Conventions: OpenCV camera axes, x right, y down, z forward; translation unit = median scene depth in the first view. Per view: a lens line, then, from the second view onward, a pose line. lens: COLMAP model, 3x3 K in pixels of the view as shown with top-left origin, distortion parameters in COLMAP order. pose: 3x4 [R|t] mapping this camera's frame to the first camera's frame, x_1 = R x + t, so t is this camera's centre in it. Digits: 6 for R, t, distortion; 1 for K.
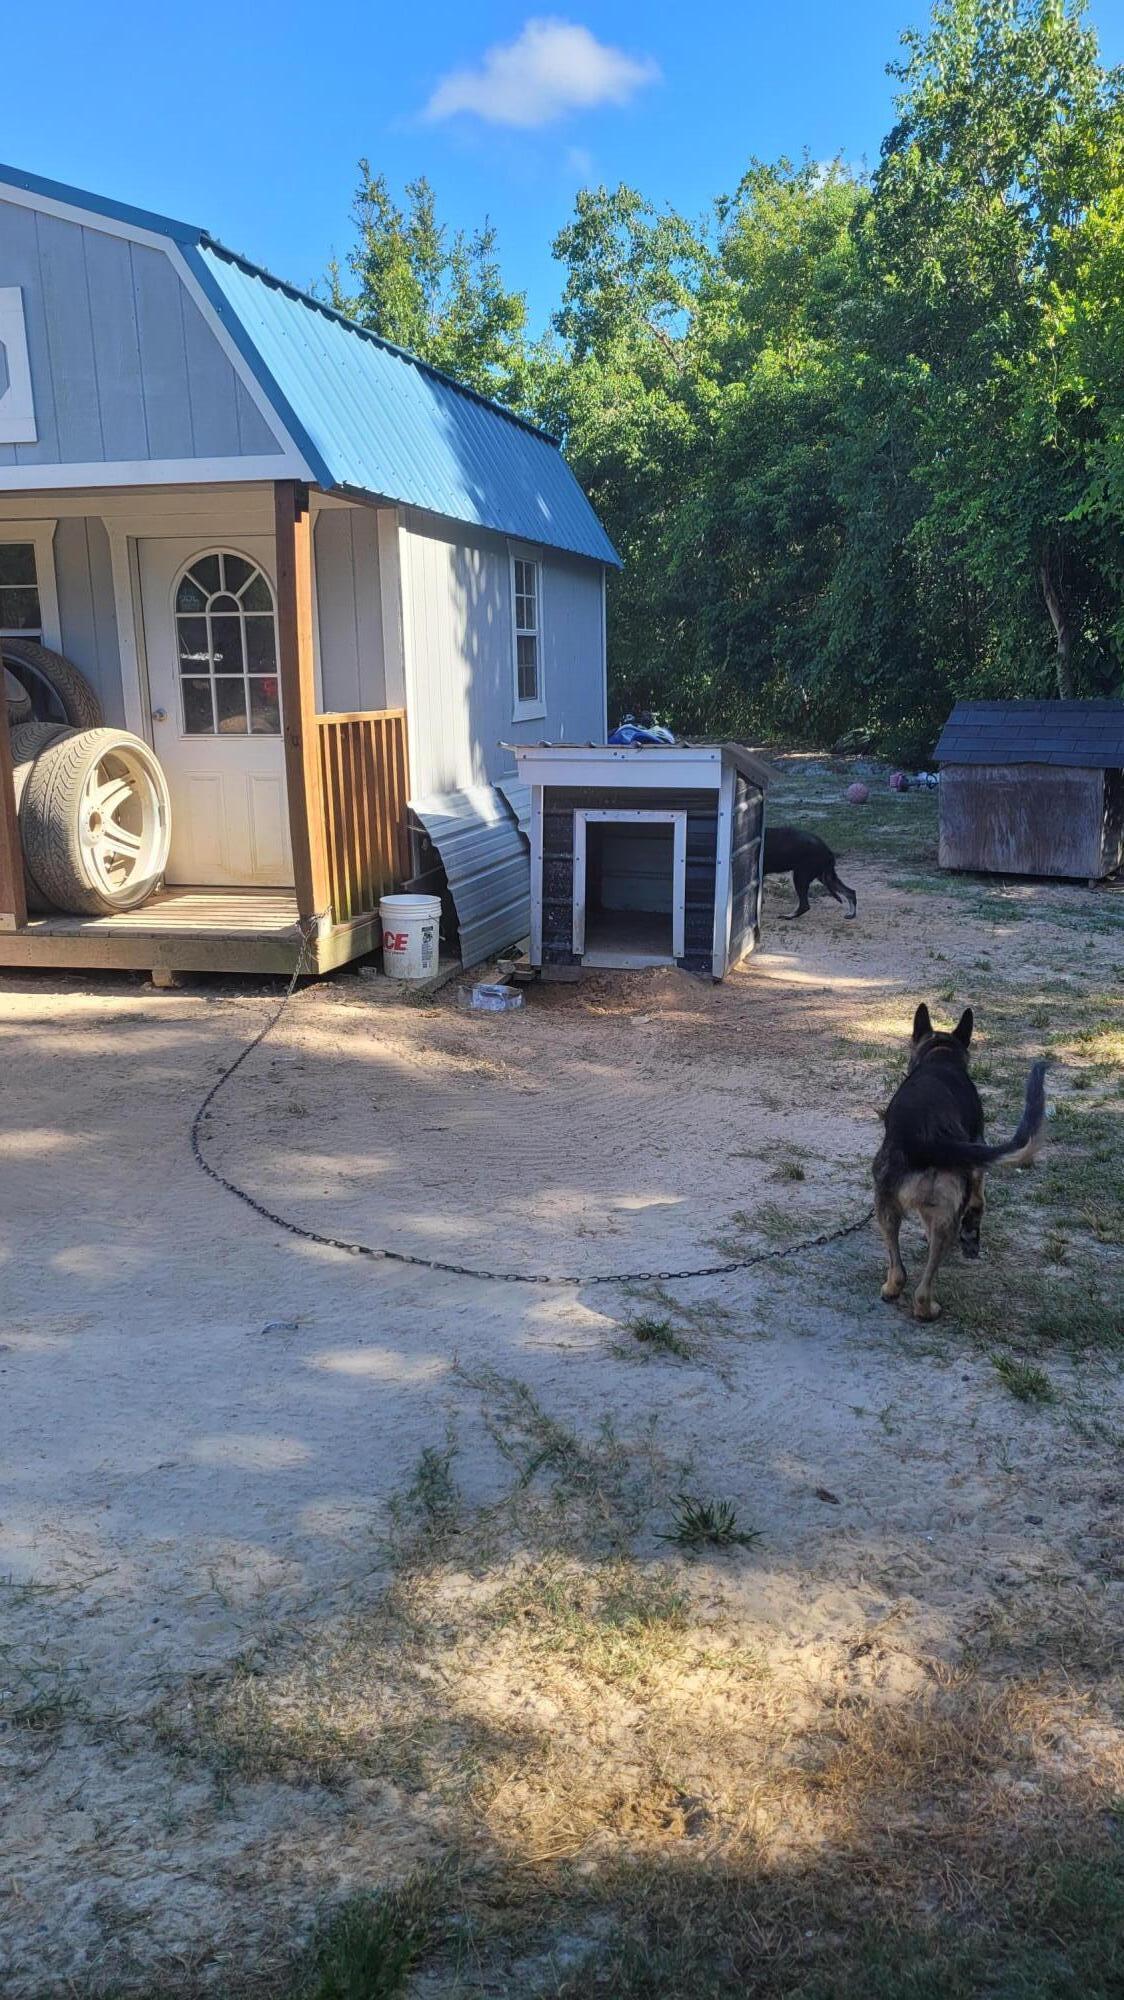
lens RADIAL K [[1511.9, 0, 570.6], [0, 1511.9, 1007.7], [0, 0, 1]] dist [0.025037, -0.006248]
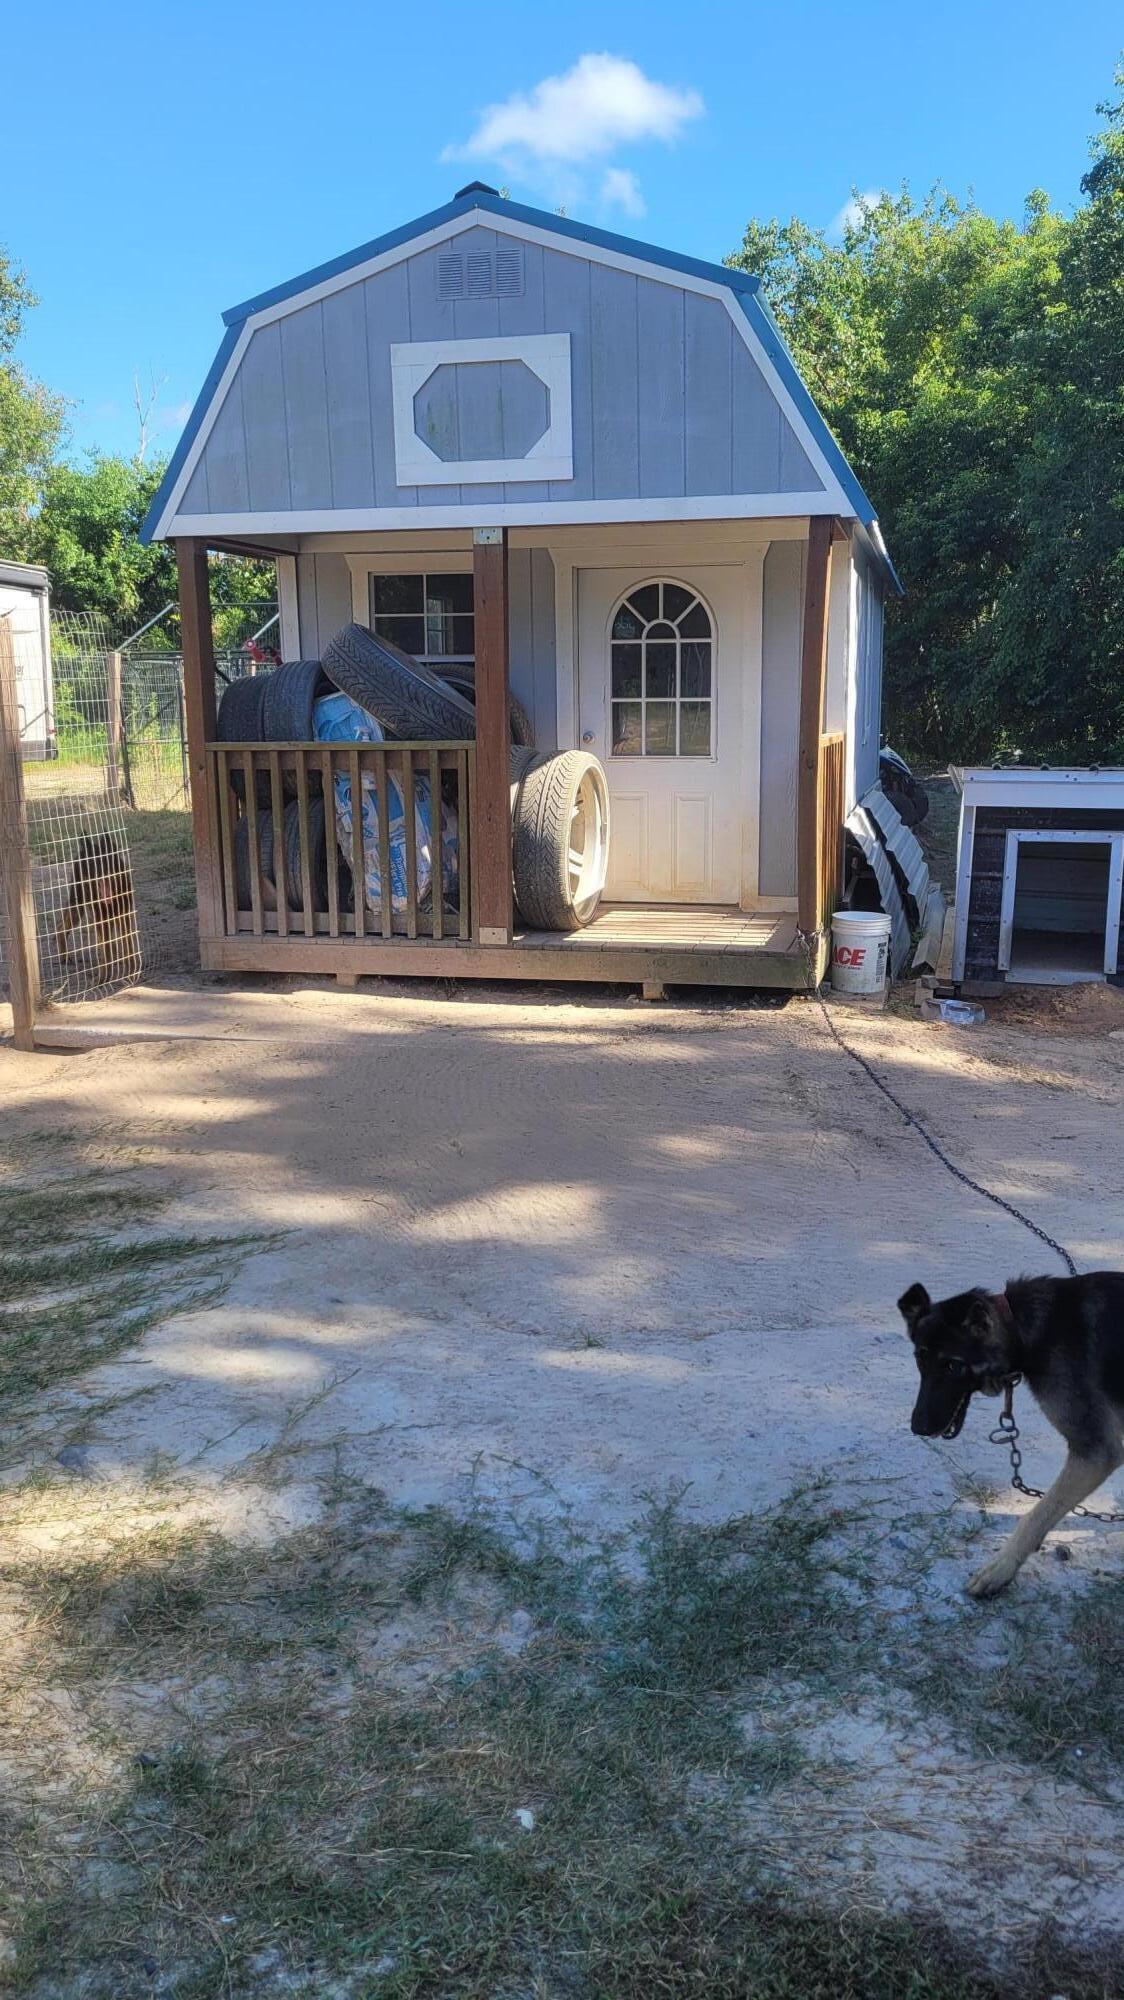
lens RADIAL K [[1511.9, 0, 555.8], [0, 1511.9, 992.6], [0, 0, 1]] dist [0.025037, -0.006248]
pose [[0.999950, 0.005691, -0.008208, -0.290882], [-0.005861, 0.999766, -0.020818, 0.003196], [0.008087, 0.020865, 0.999750, -0.031717]]
